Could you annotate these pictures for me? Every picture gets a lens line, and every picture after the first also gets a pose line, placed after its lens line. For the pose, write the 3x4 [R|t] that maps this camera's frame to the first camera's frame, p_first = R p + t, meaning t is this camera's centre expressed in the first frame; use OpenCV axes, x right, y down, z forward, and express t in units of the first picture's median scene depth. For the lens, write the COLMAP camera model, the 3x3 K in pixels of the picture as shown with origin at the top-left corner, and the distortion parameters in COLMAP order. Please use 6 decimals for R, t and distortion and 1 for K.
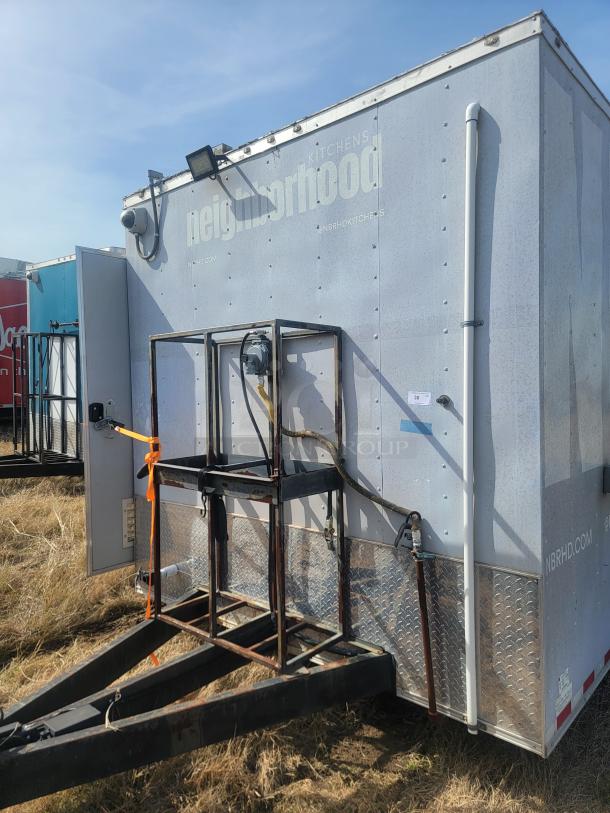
lens RADIAL K [[571.5, 0, 304.5], [0, 571.5, 404.6], [0, 0, 1]] dist [0.067921, -0.027227]
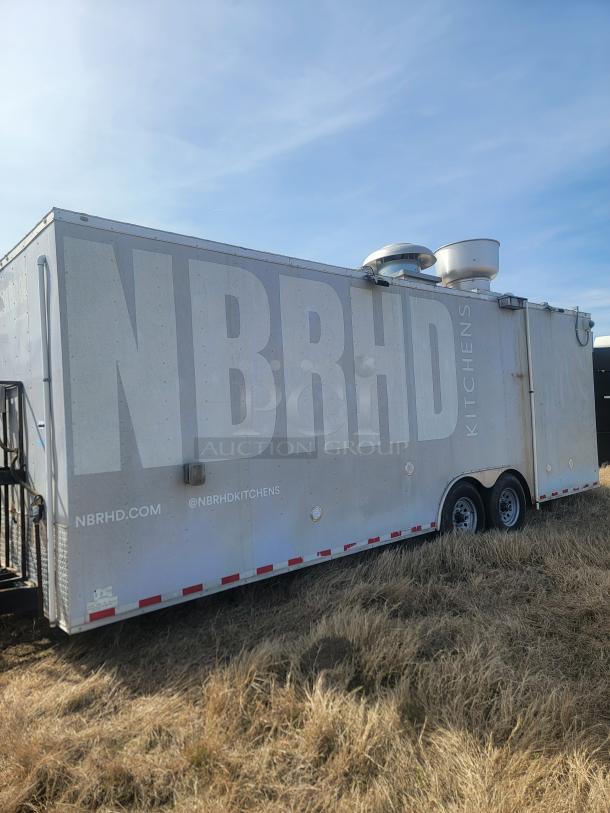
lens RADIAL K [[571.5, 0, 305.2], [0, 571.5, 406.3], [0, 0, 1]] dist [0.067921, -0.027227]
pose [[0.990614, -0.034299, -0.132318, 1.027753], [0.027773, 0.998320, -0.050854, 0.036459], [0.133840, 0.046702, 0.989902, -0.470796]]
